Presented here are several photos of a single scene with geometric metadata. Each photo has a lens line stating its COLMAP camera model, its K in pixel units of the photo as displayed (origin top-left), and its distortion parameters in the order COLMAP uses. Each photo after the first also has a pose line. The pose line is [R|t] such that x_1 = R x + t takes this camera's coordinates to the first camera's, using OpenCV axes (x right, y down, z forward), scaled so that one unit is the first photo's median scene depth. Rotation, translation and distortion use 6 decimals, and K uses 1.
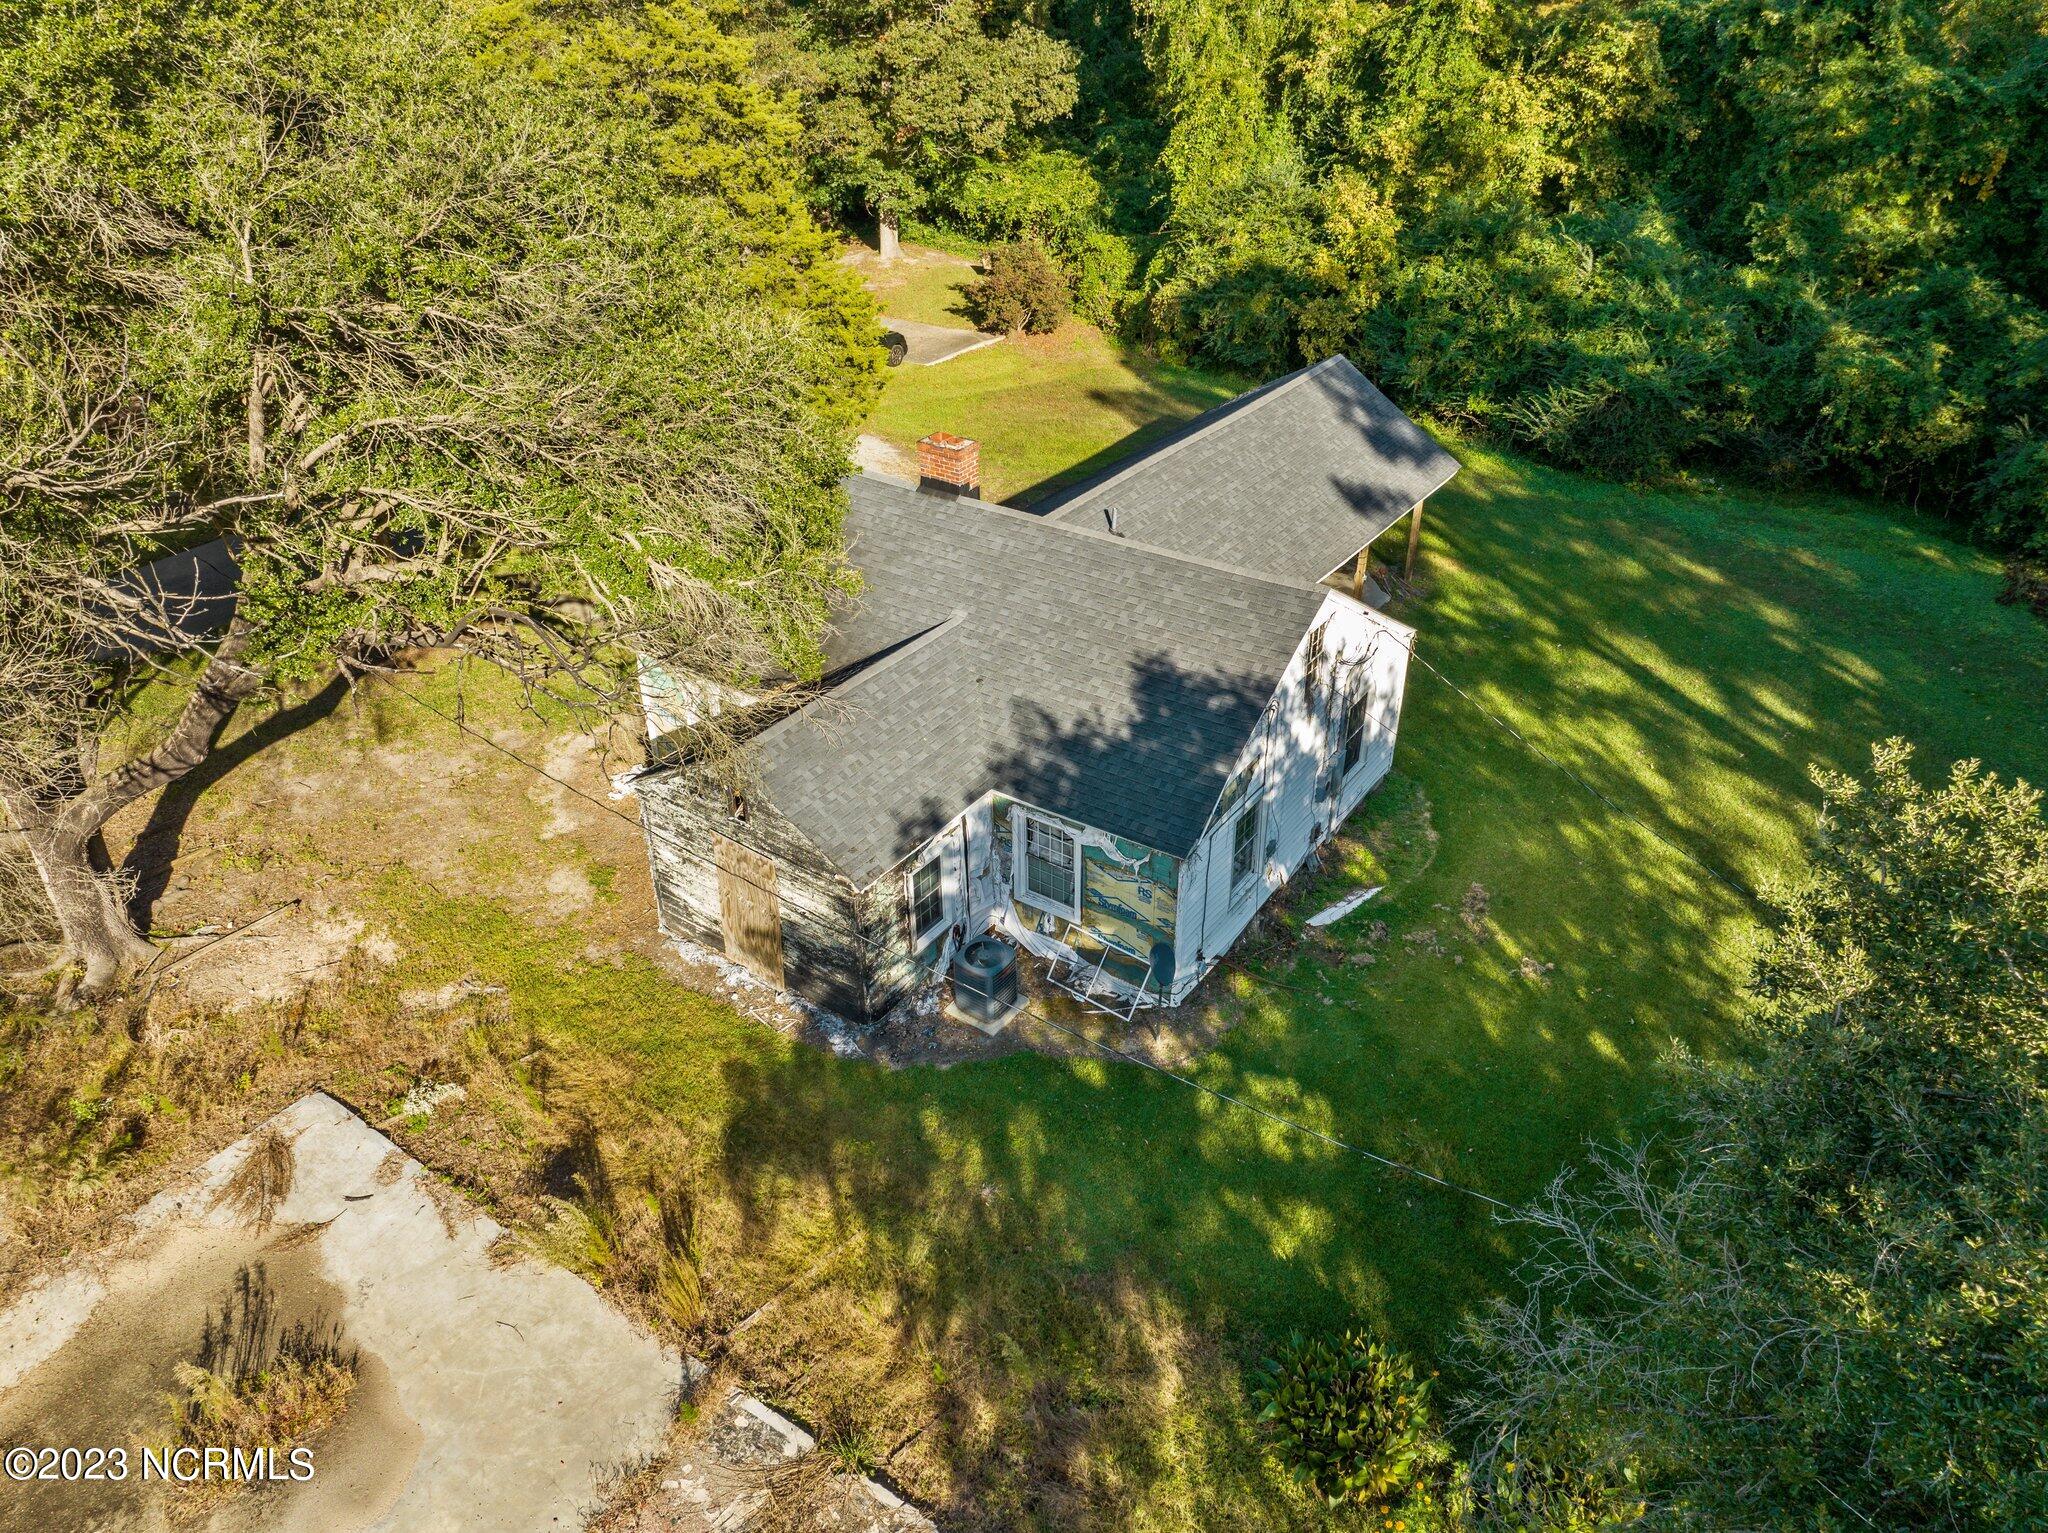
lens RADIAL K [[1431.3, 0, 1021.4], [0, 1431.3, 752.3], [0, 0, 1]] dist [0.008846, -0.006603]
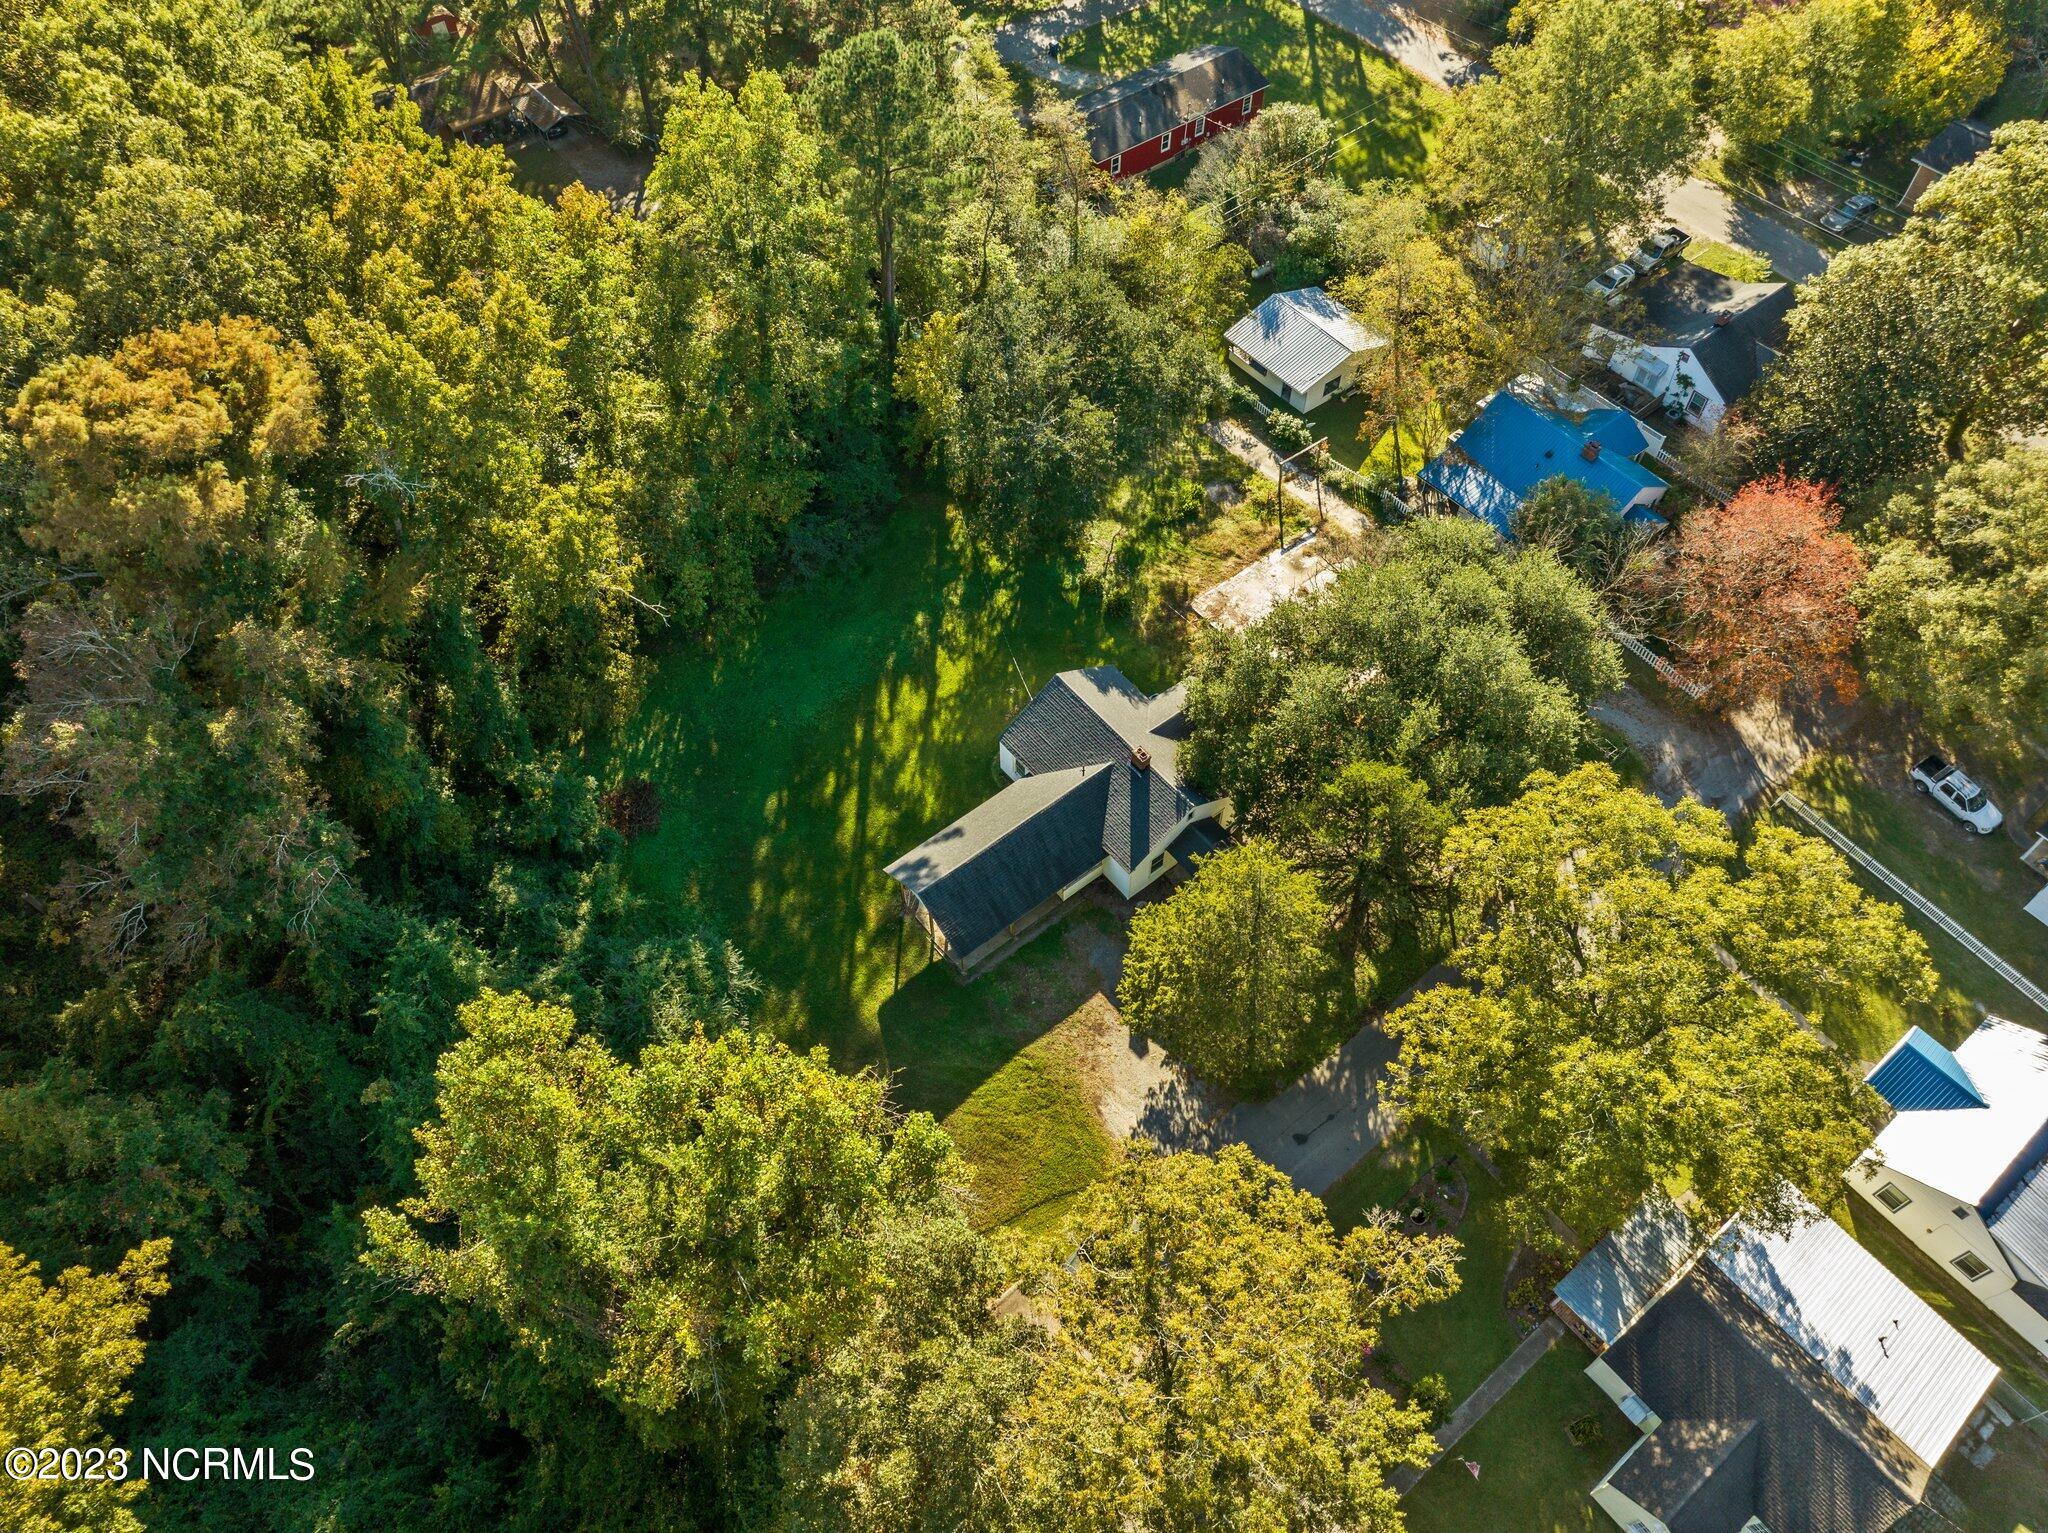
lens RADIAL K [[1427.3, 0, 1025.9], [0, 1427.3, 766.0], [0, 0, 1]] dist [0.000041, 0.000006]
pose [[-0.959228, -0.233624, 0.159065, -0.338631], [0.148466, 0.062389, 0.986948, -3.658160], [-0.240499, 0.970323, -0.025160, 1.307317]]
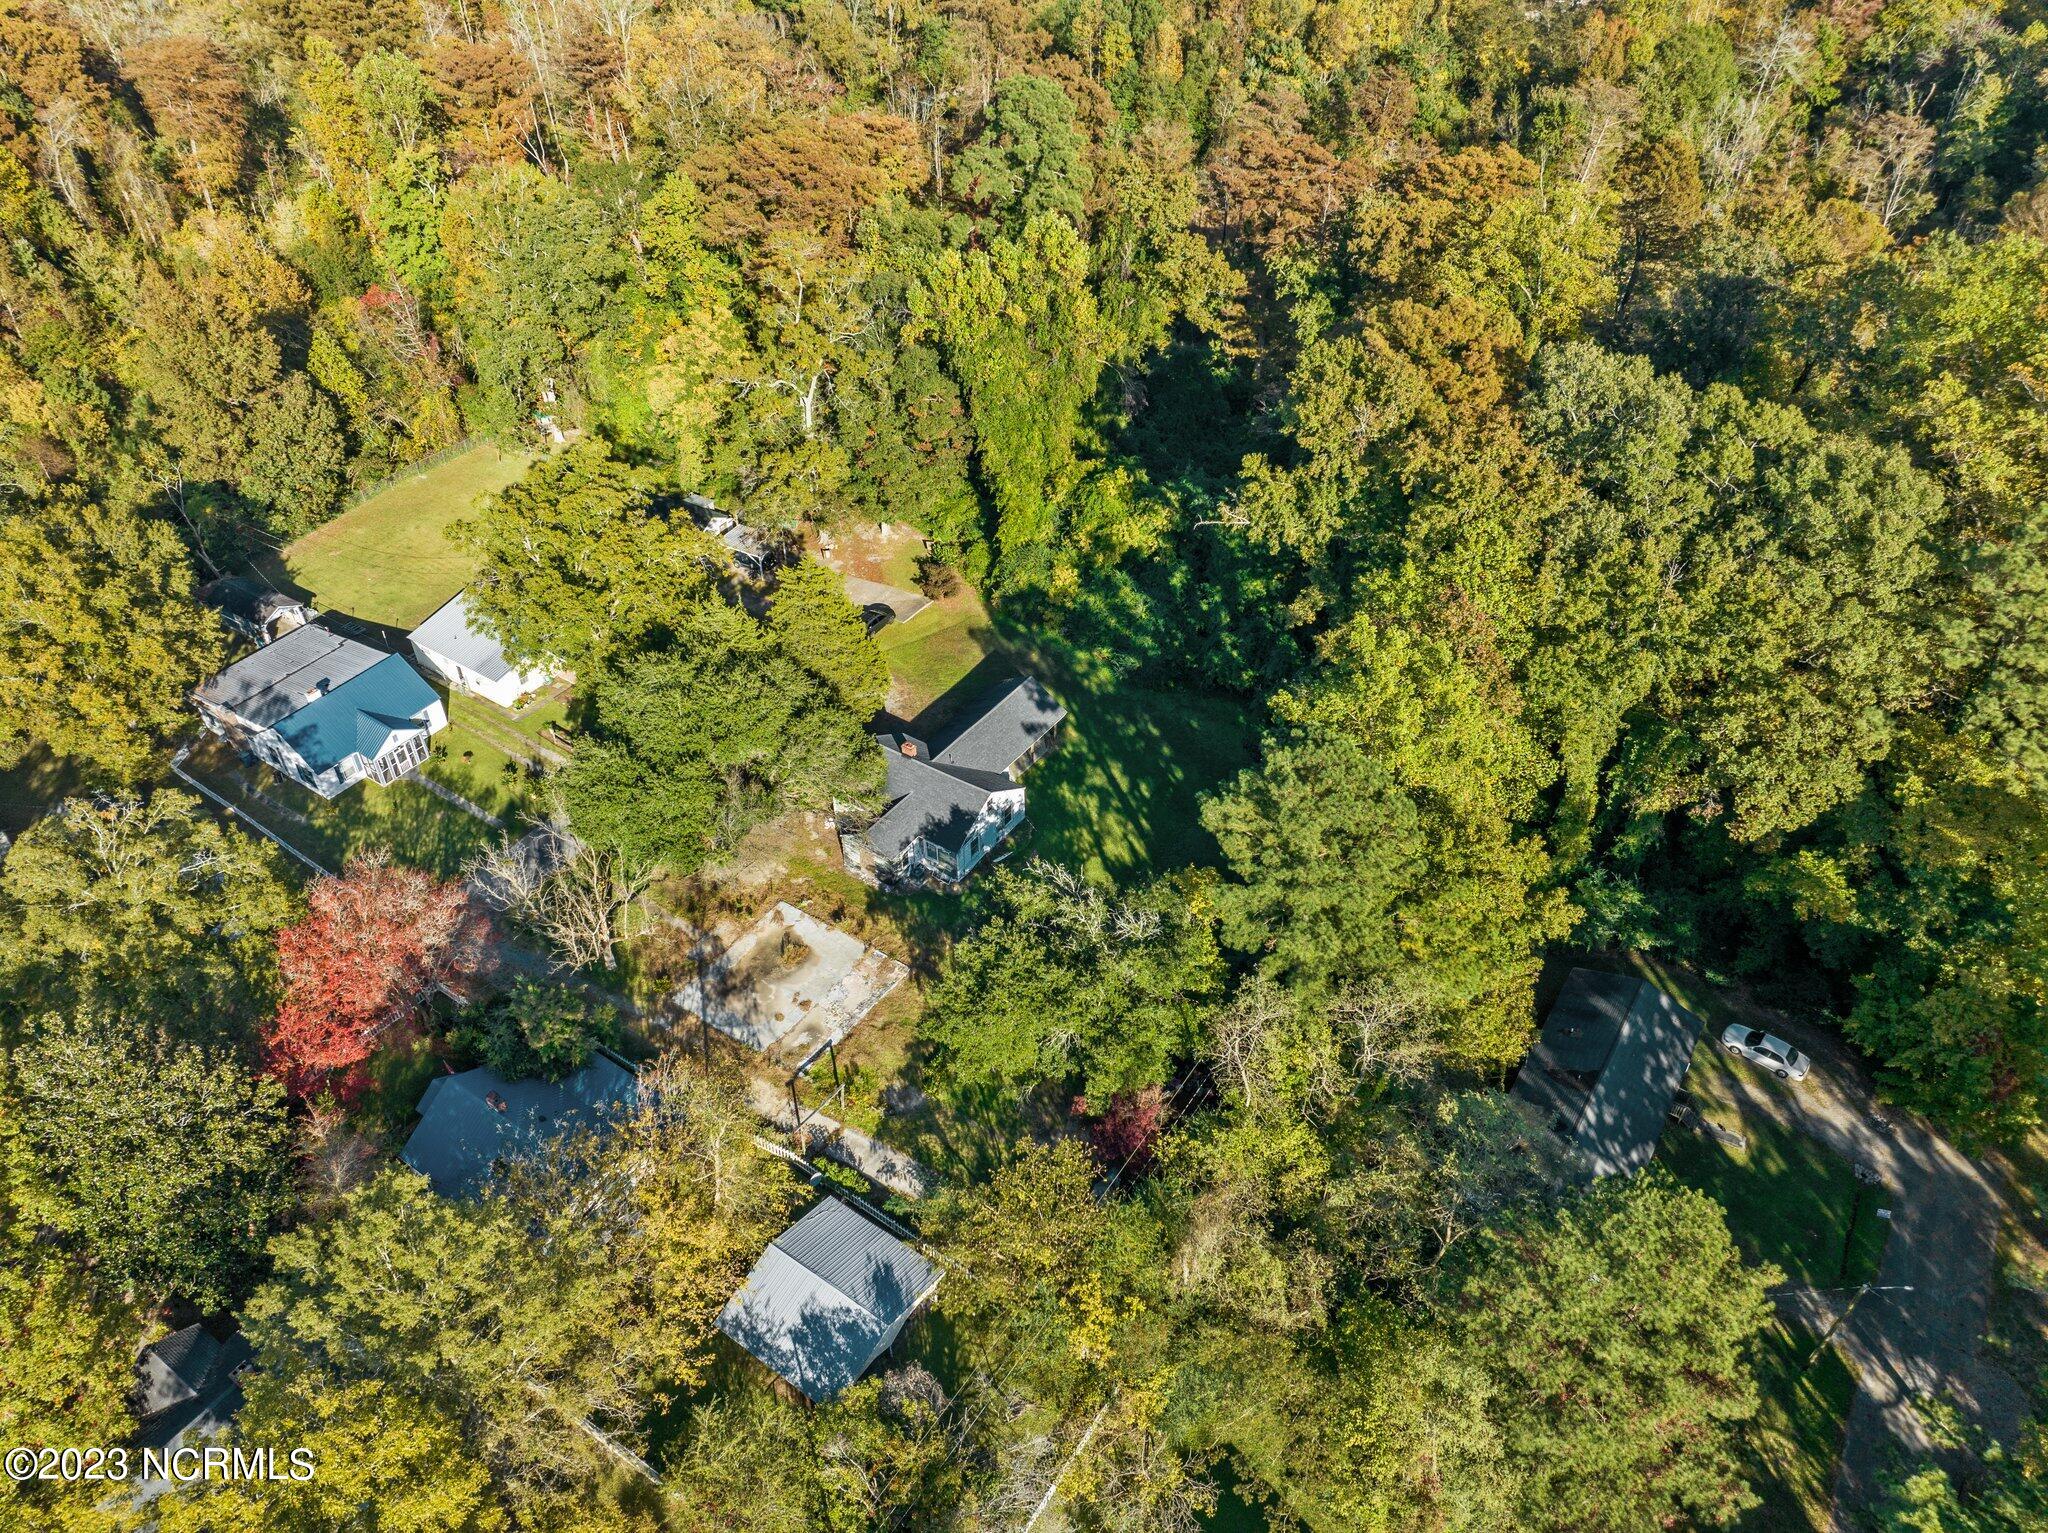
lens RADIAL K [[1416.9, 0, 1033.4], [0, 1416.9, 764.8], [0, 0, 1]] dist [-0.000868, -0.000051]
pose [[0.999754, -0.017151, 0.014065, 0.283267], [0.015087, 0.990649, 0.135600, -0.800270], [-0.016259, -0.135354, 0.990664, -3.456504]]
